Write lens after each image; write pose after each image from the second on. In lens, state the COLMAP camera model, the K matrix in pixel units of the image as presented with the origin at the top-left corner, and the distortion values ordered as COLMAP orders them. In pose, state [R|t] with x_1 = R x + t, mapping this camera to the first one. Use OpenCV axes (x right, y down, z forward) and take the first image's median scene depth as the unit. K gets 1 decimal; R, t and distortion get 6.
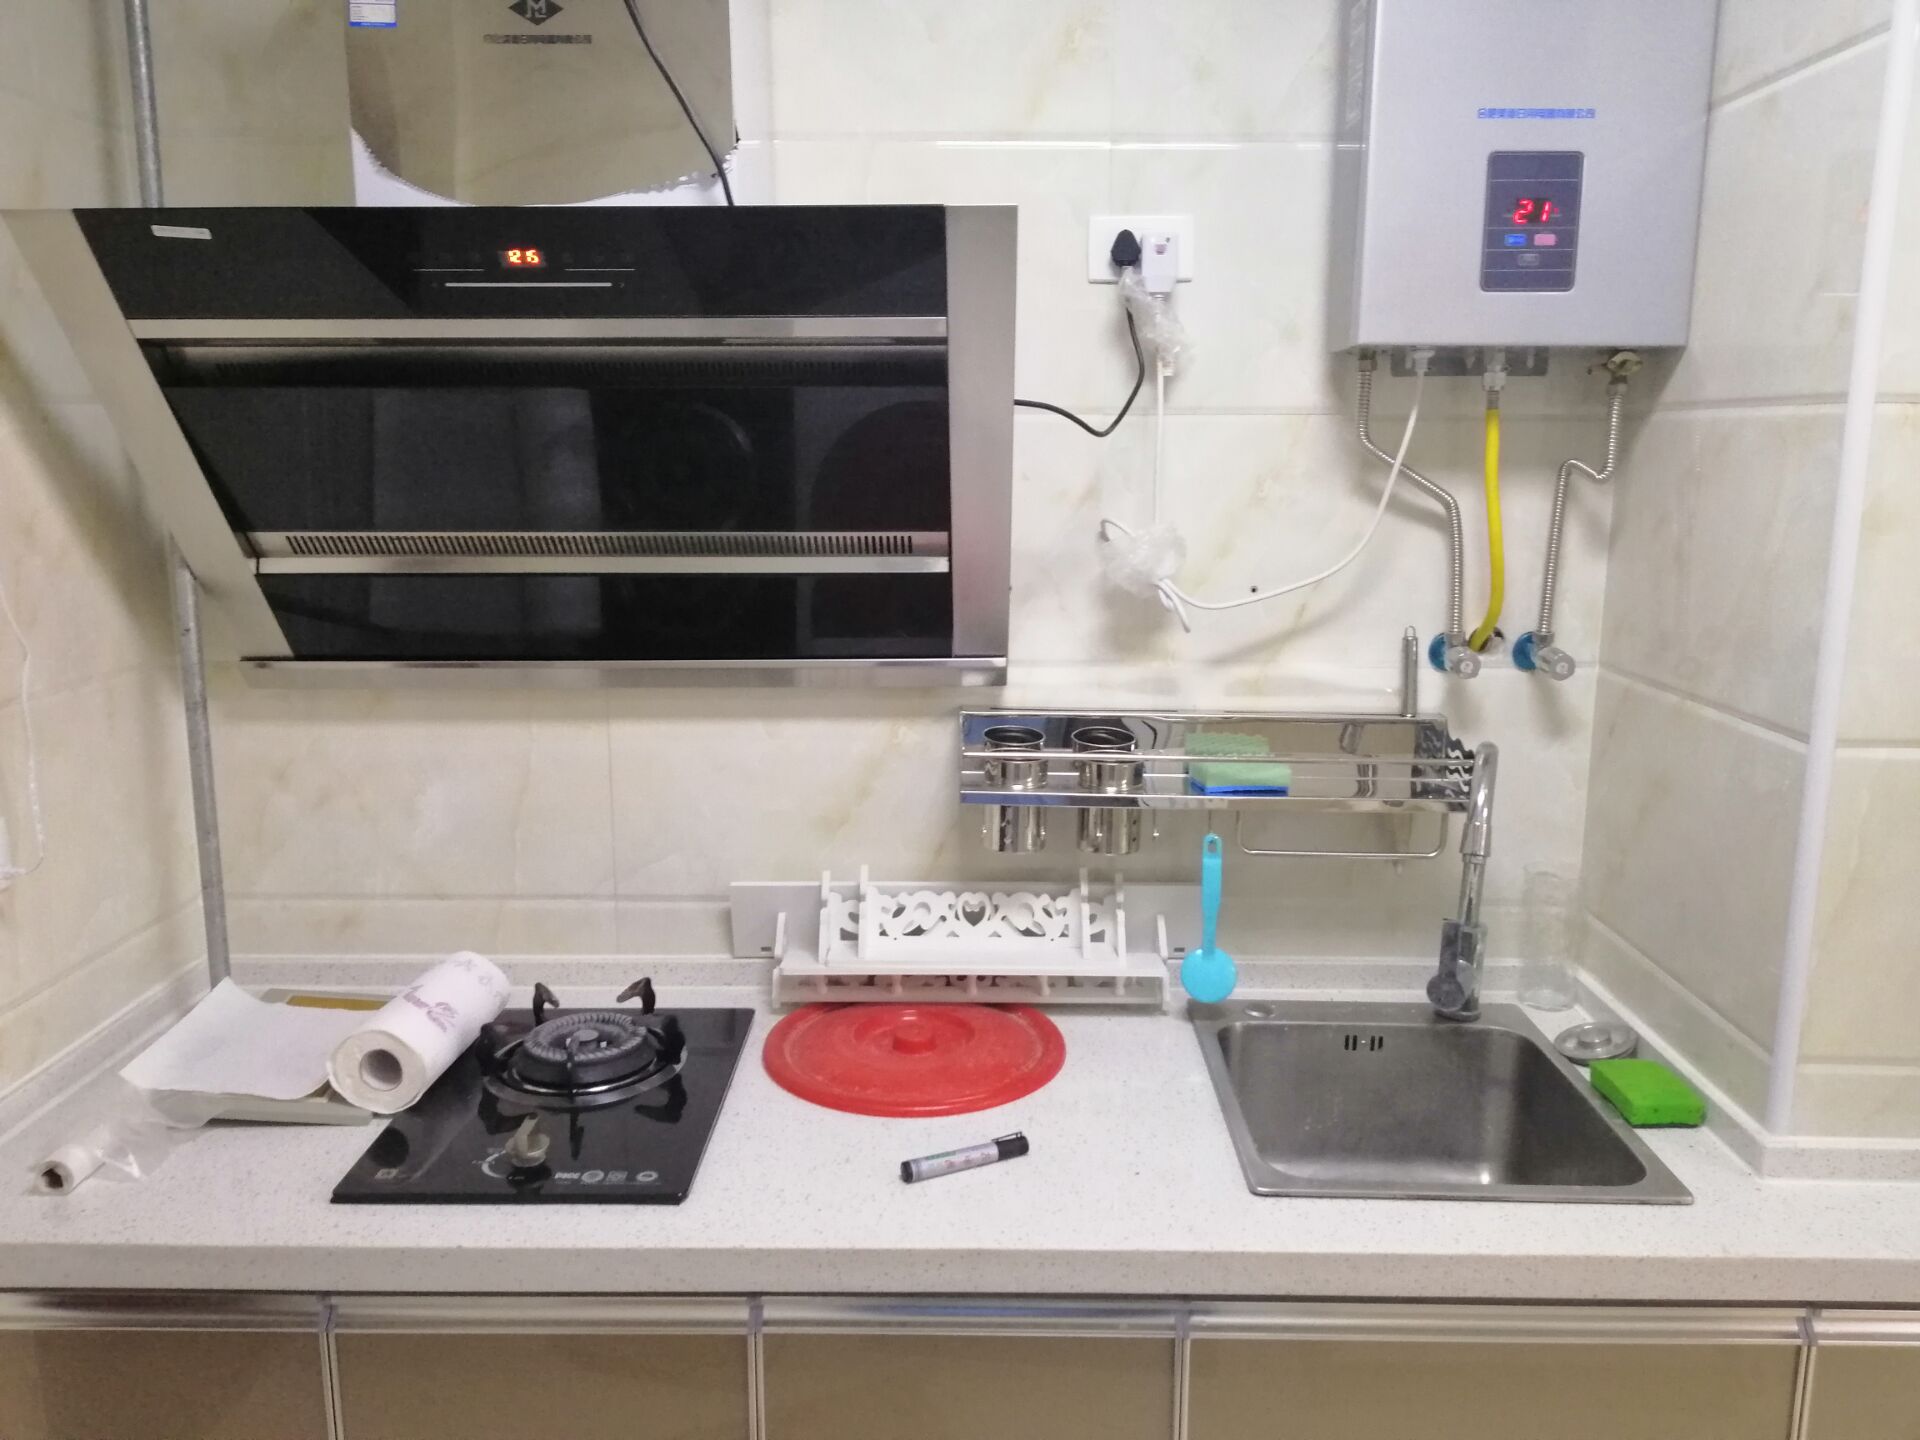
lens RADIAL K [[1415.9, 0, 955.4], [0, 1415.9, 721.3], [0, 0, 1]] dist [0.085926, -0.157453]
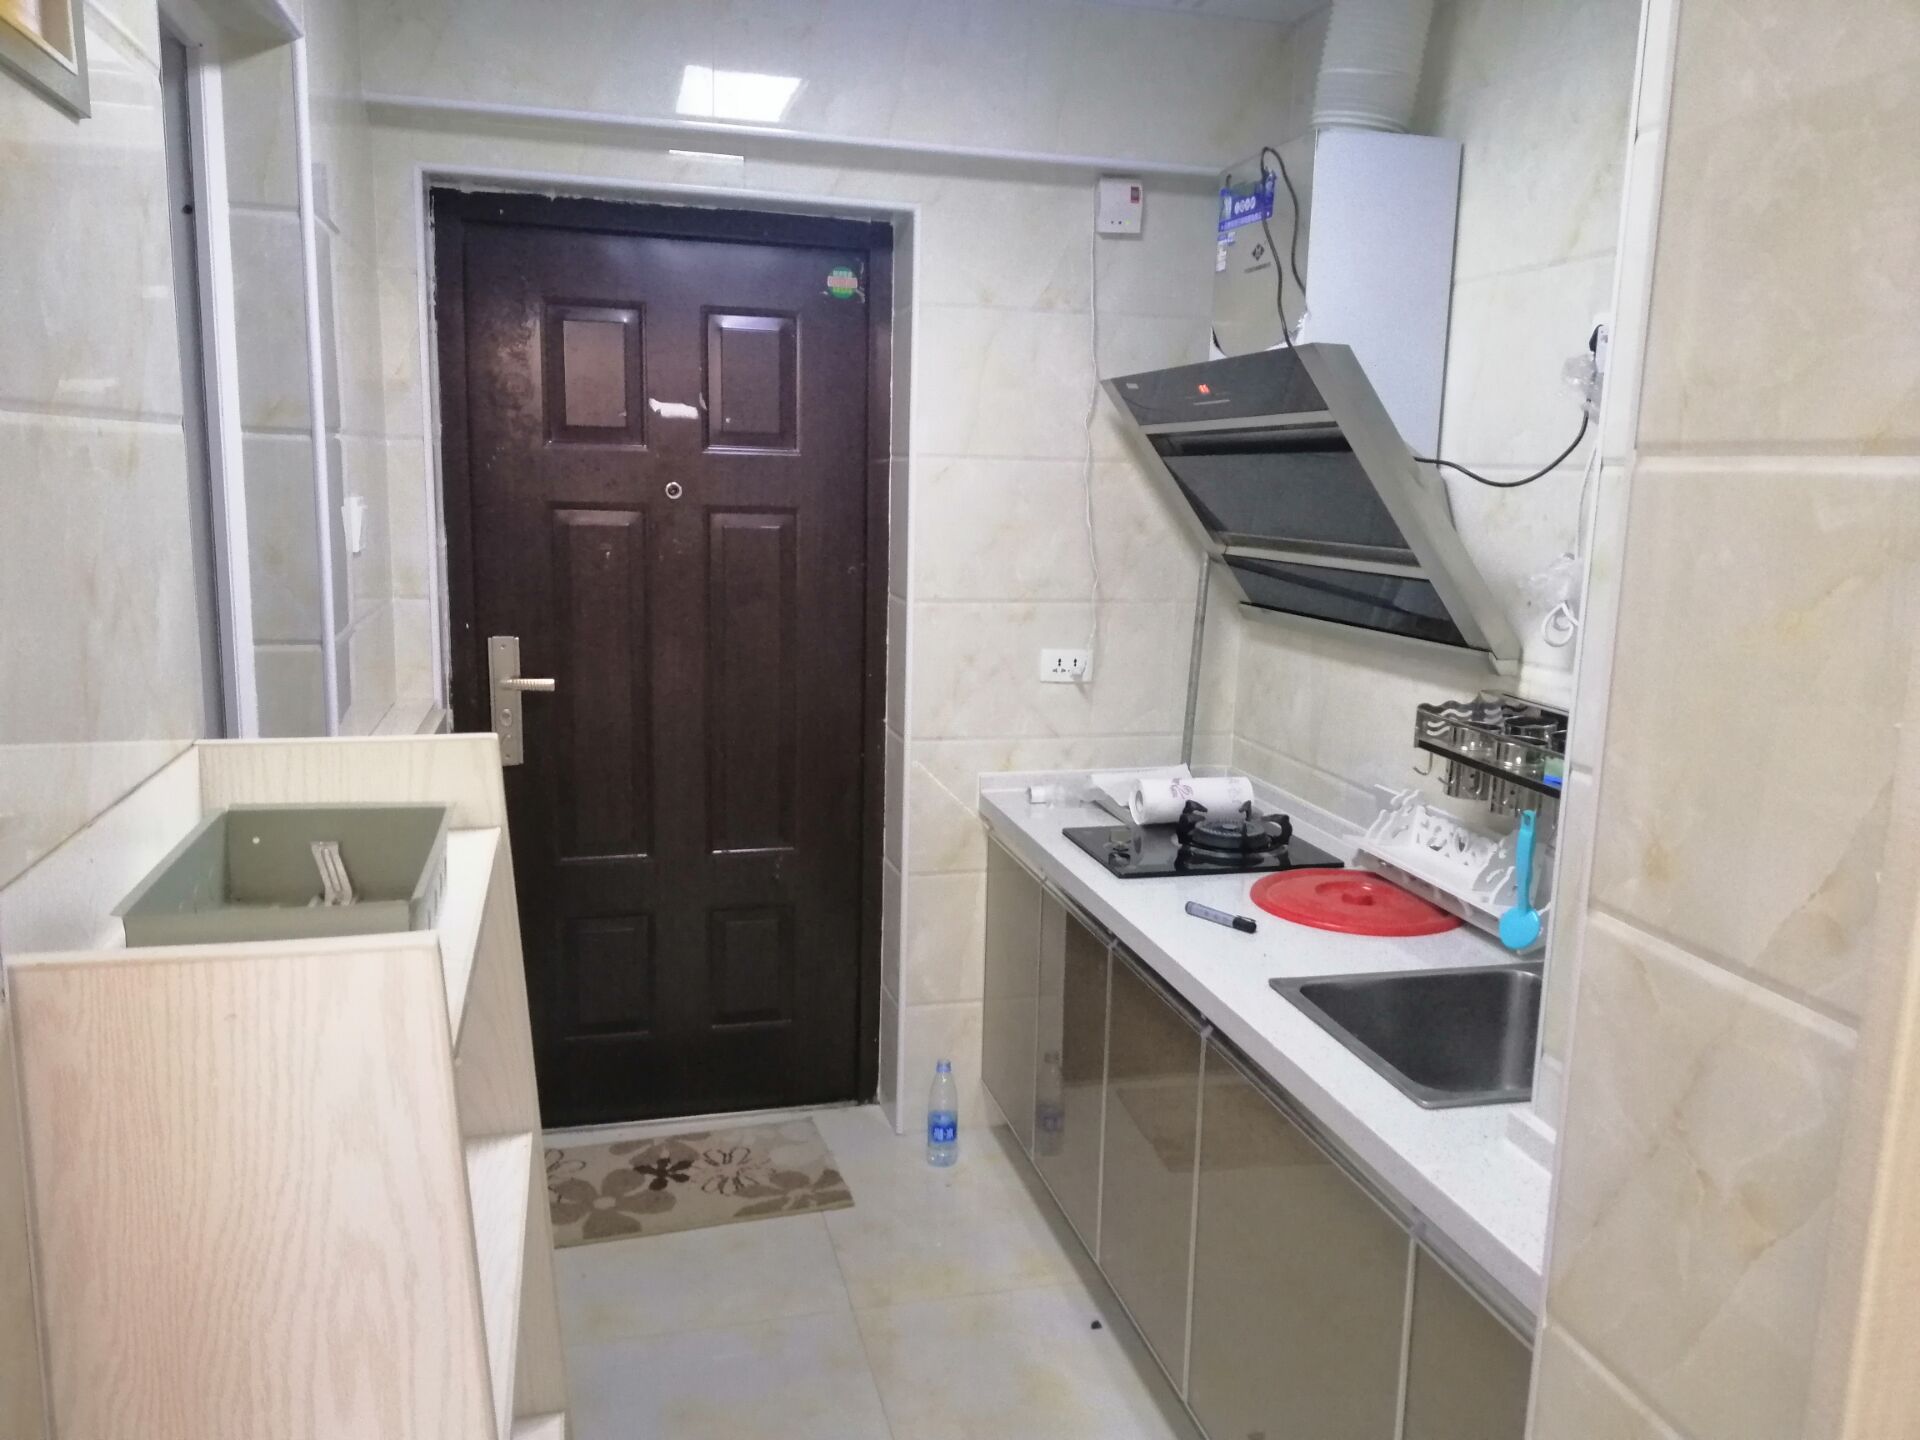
lens RADIAL K [[1415.9, 0, 955.4], [0, 1415.9, 721.3], [0, 0, 1]] dist [0.085926, -0.157453]
pose [[0.253699, 0.173343, -0.951624, 1.217375], [-0.210742, 0.970084, 0.120522, -0.038829], [0.944047, 0.169971, 0.282640, 0.168760]]
